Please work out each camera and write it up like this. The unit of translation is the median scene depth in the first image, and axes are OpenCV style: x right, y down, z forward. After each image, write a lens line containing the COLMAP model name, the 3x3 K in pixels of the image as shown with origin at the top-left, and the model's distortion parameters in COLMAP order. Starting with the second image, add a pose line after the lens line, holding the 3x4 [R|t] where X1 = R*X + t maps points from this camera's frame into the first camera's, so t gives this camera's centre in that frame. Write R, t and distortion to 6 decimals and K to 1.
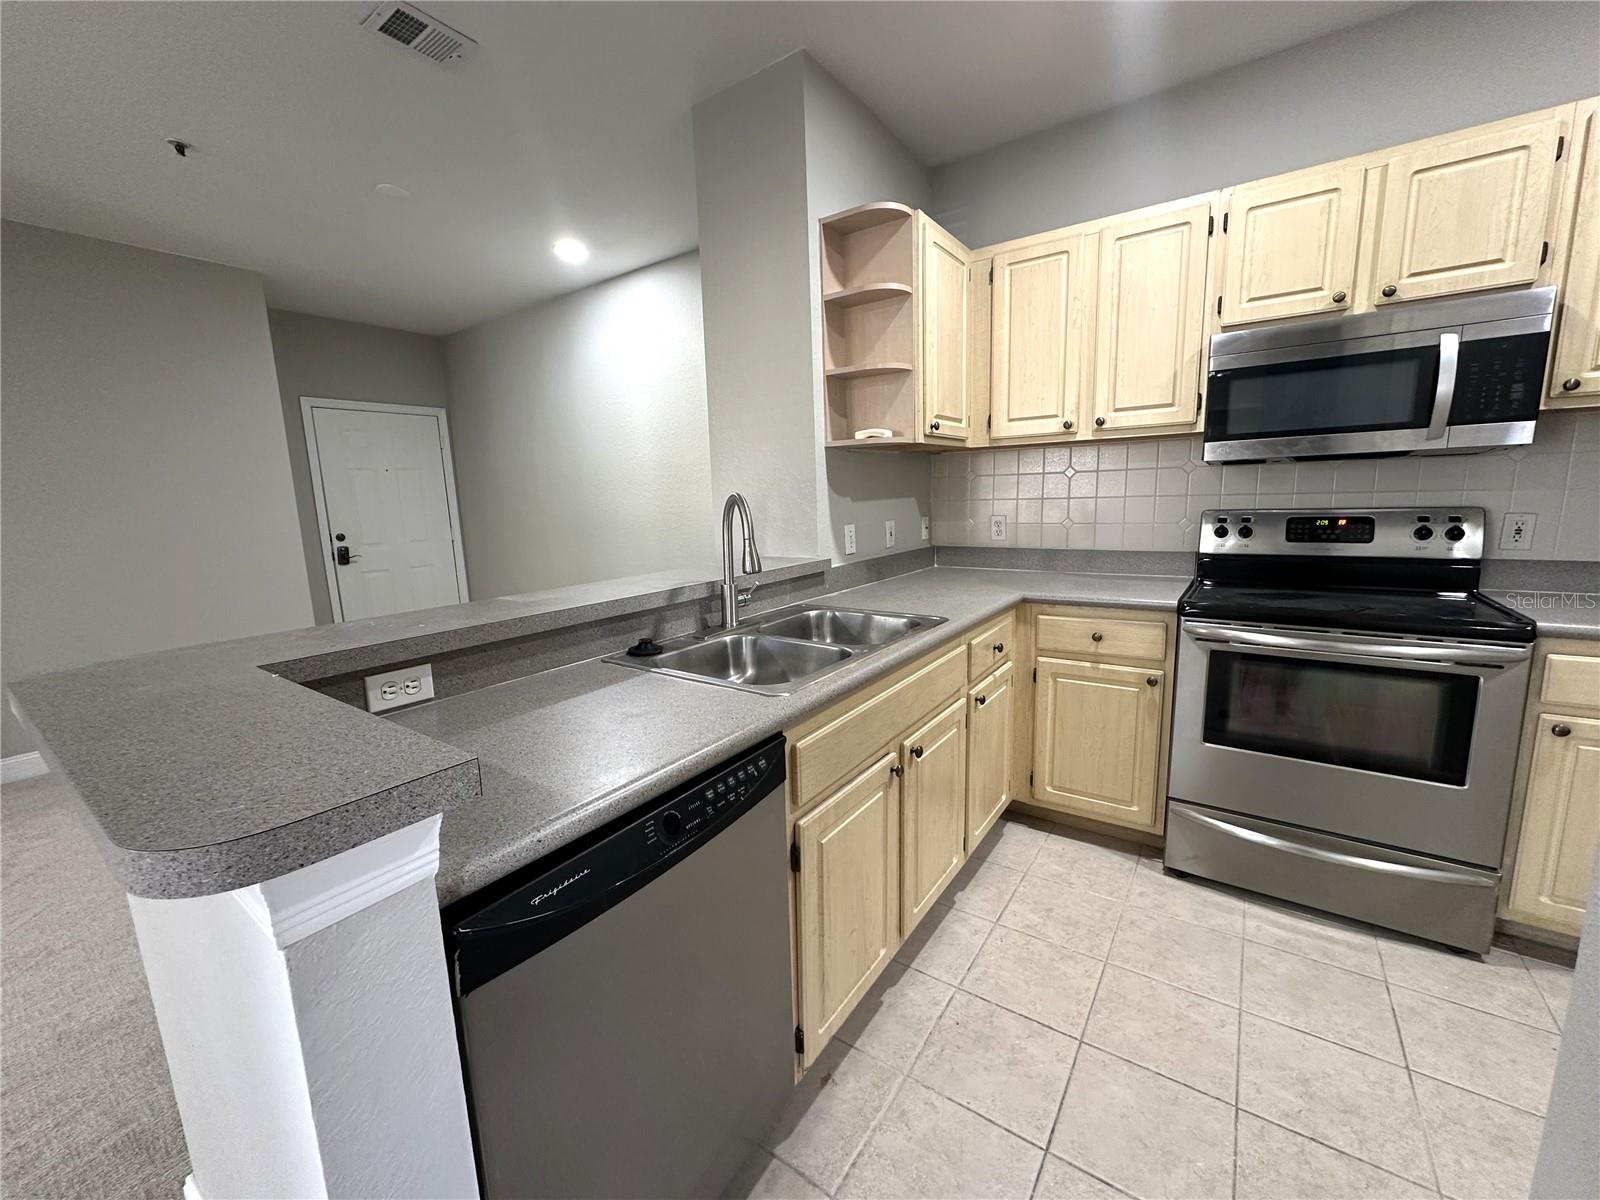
lens RADIAL K [[637.4, 0, 800.0], [0, 637.4, 600.0], [0, 0, 1]] dist [-0.005236, 0.000435]
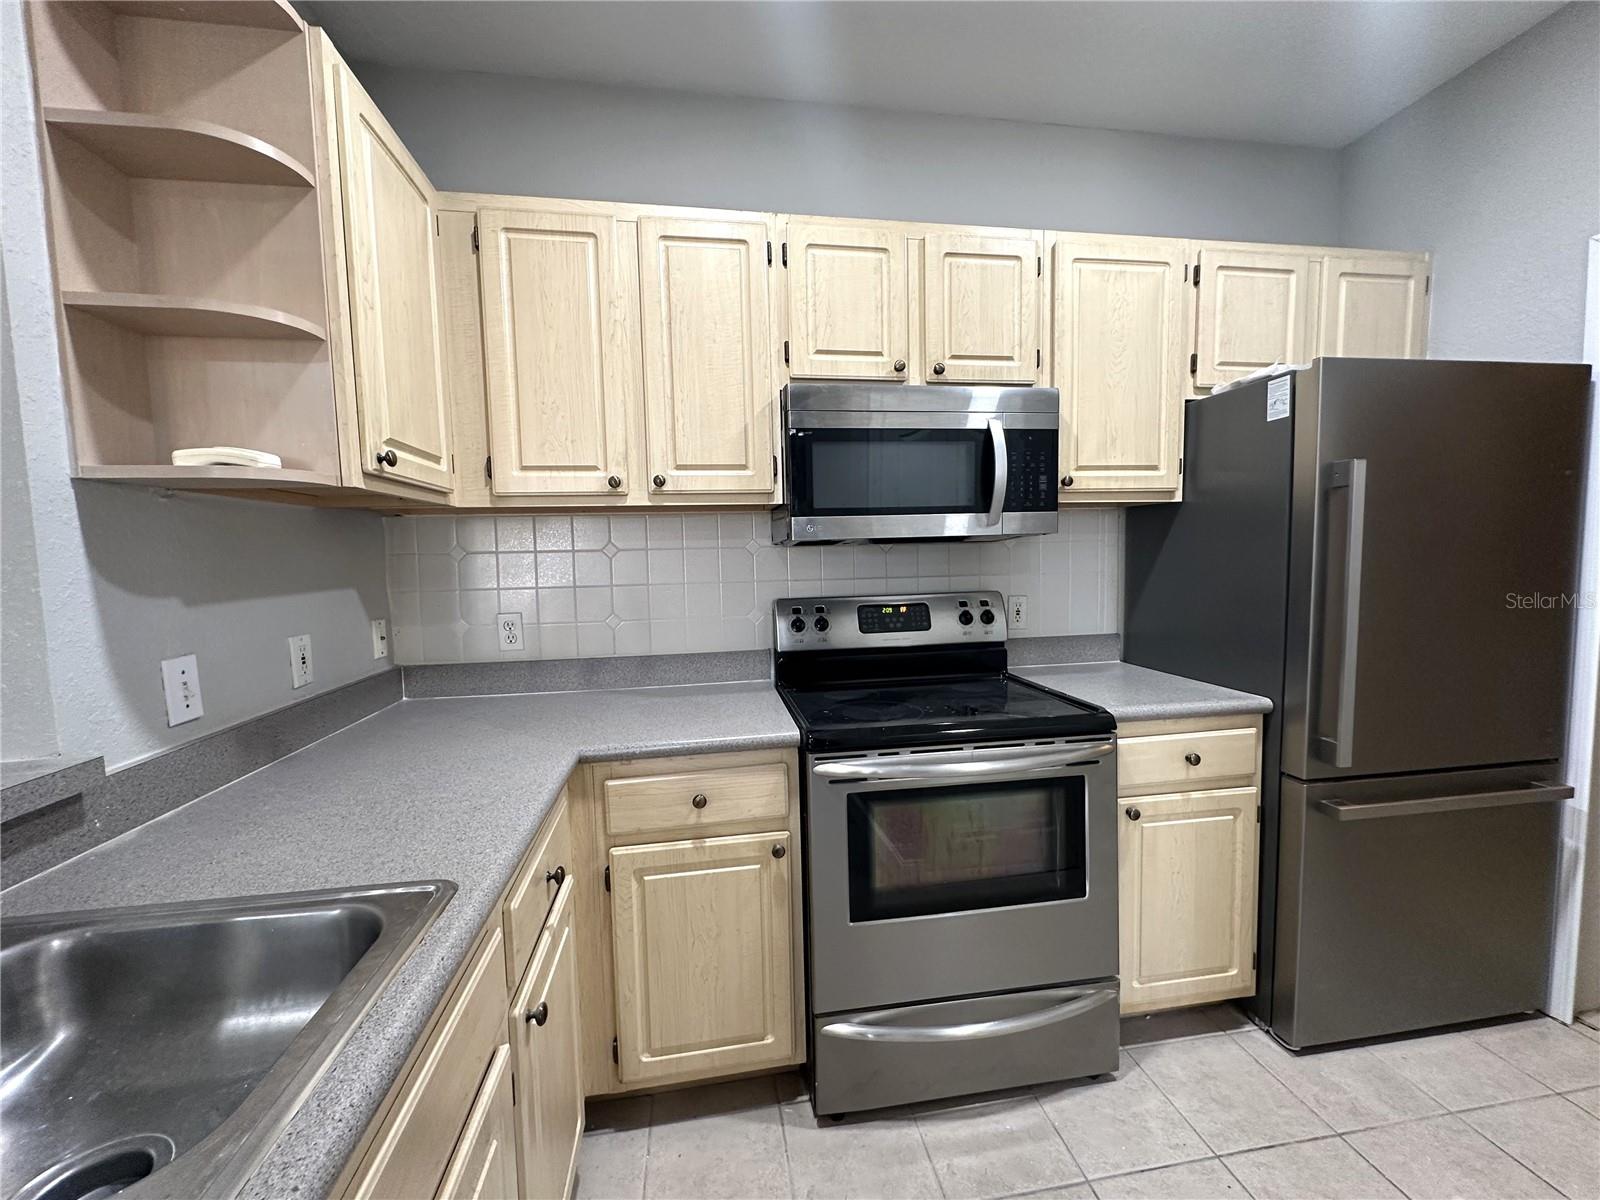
lens RADIAL K [[637.4, 0, 800.0], [0, 637.4, 600.0], [0, 0, 1]] dist [-0.005236, 0.000435]
pose [[0.715246, -0.033874, 0.698051, 0.088396], [0.115014, 0.990911, -0.069762, -0.085016], [-0.689344, 0.130183, 0.712641, 0.419731]]
